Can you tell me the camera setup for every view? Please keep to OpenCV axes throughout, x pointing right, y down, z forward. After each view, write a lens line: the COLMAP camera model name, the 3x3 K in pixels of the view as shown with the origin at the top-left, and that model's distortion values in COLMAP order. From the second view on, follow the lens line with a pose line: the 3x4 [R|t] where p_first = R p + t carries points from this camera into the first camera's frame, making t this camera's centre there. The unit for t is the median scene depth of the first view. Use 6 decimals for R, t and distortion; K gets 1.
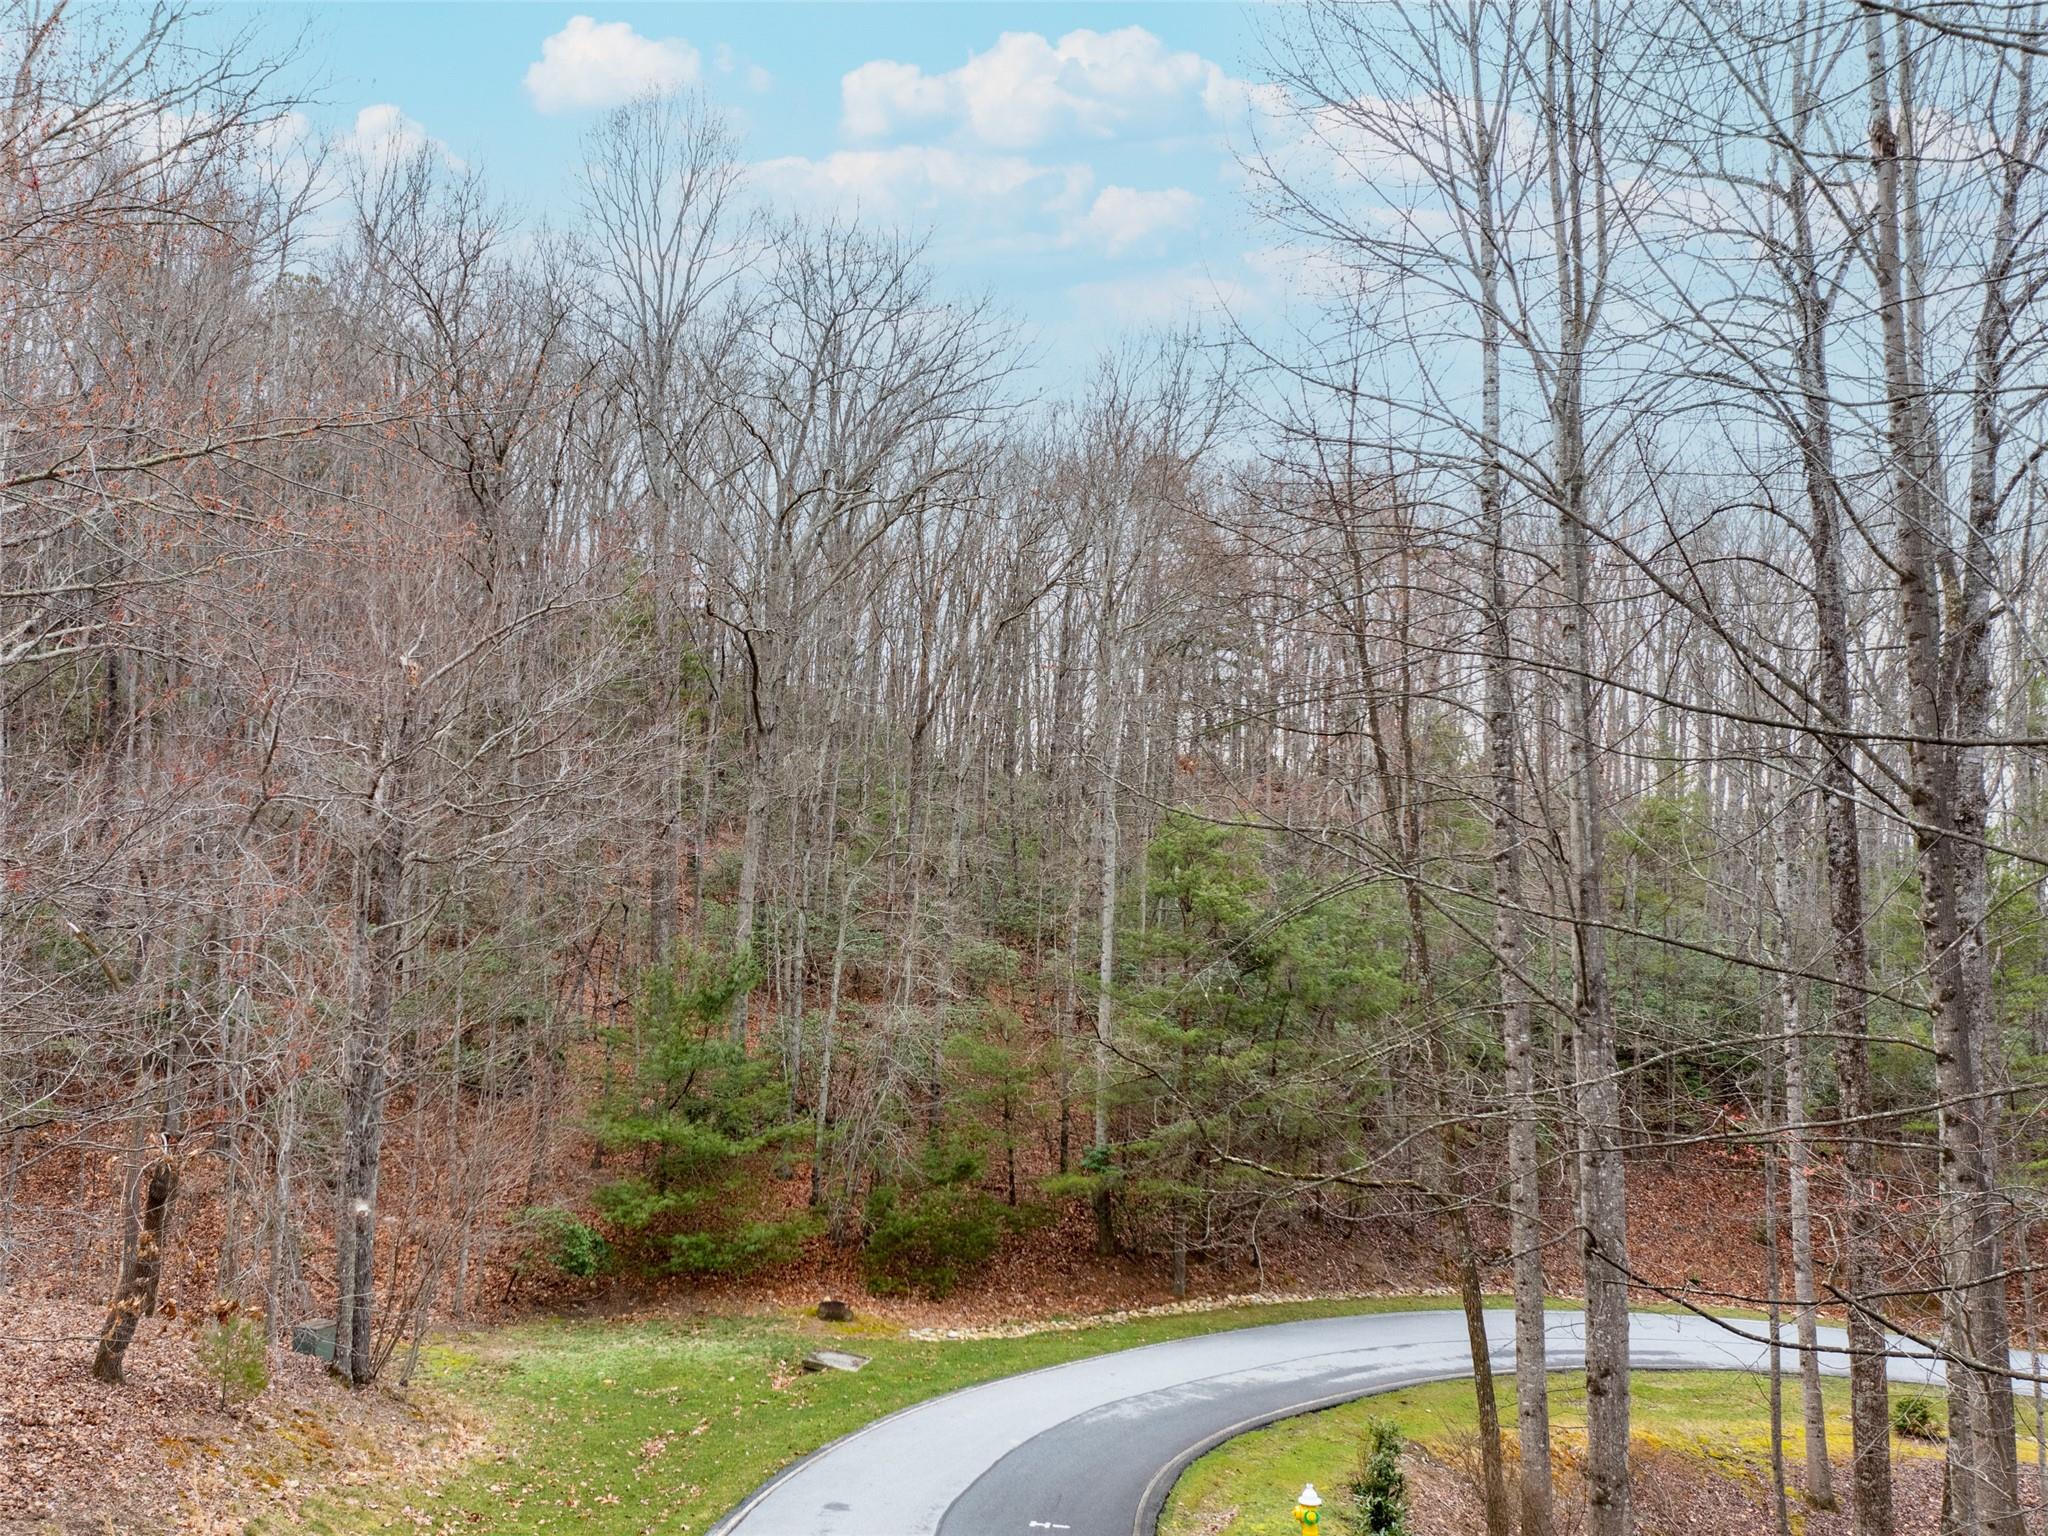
lens RADIAL K [[1796.0, 0, 827.2], [0, 1796.0, 766.7], [0, 0, 1]] dist [-0.024182, -0.014723]
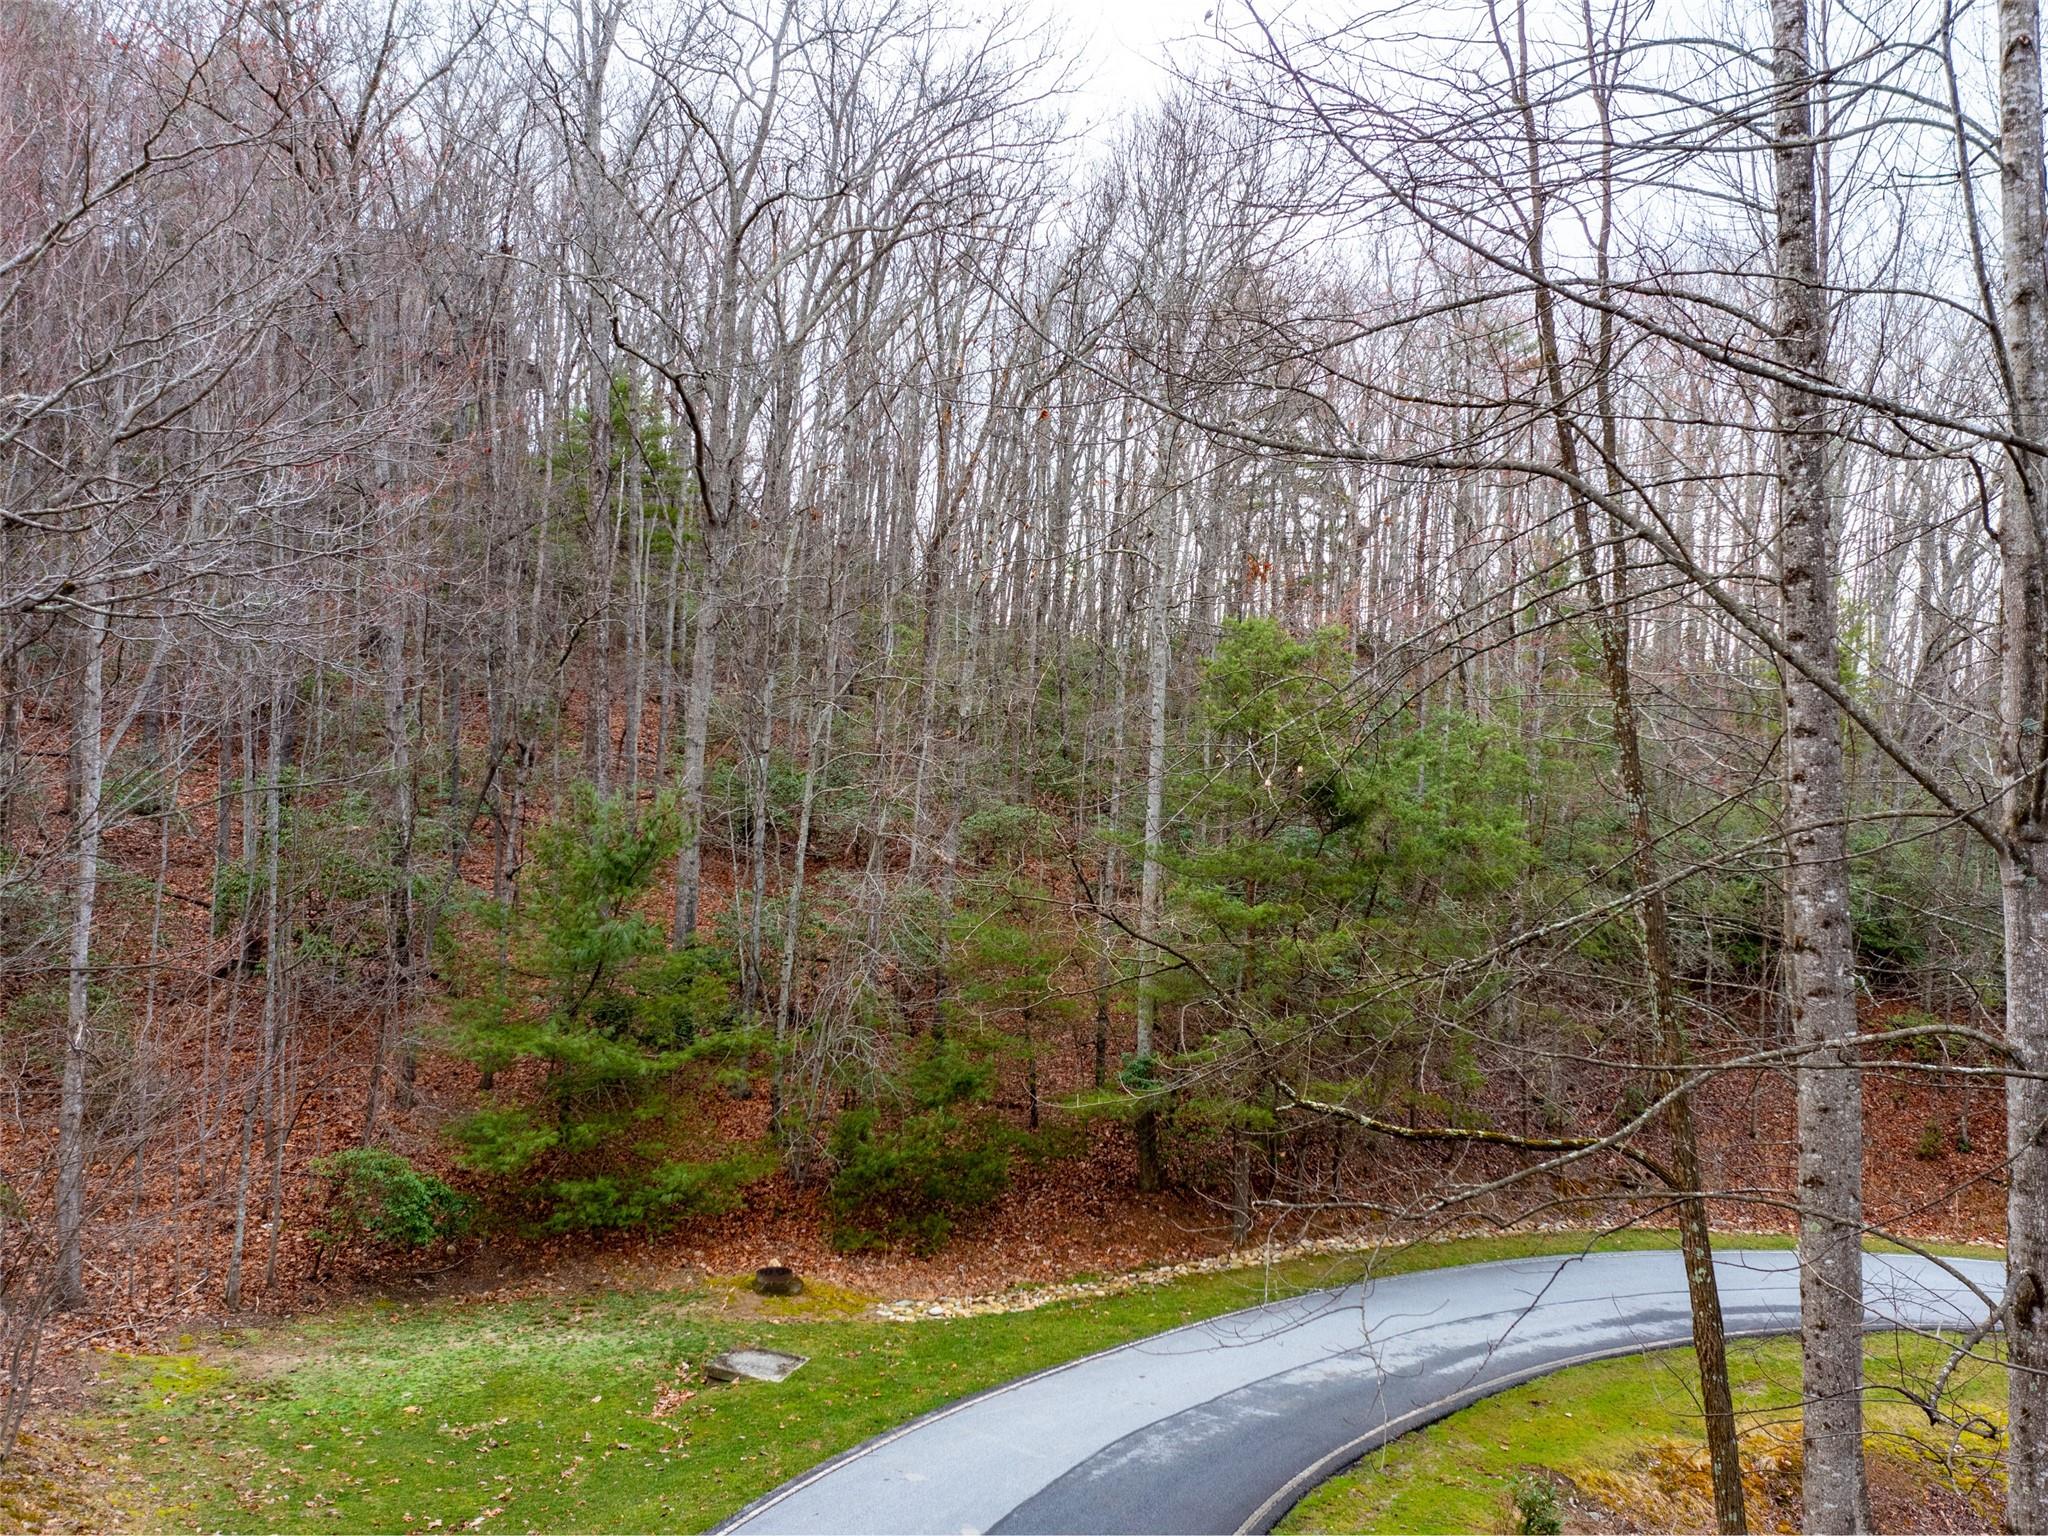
lens RADIAL K [[1796.0, 0, 1028.9], [0, 1796.0, 768.4], [0, 0, 1]] dist [-0.024182, -0.014723]
pose [[0.997761, 0.001370, 0.066867, 0.055970], [-0.005467, 0.998116, 0.061113, 0.043777], [-0.066657, -0.061342, 0.995889, 0.256223]]
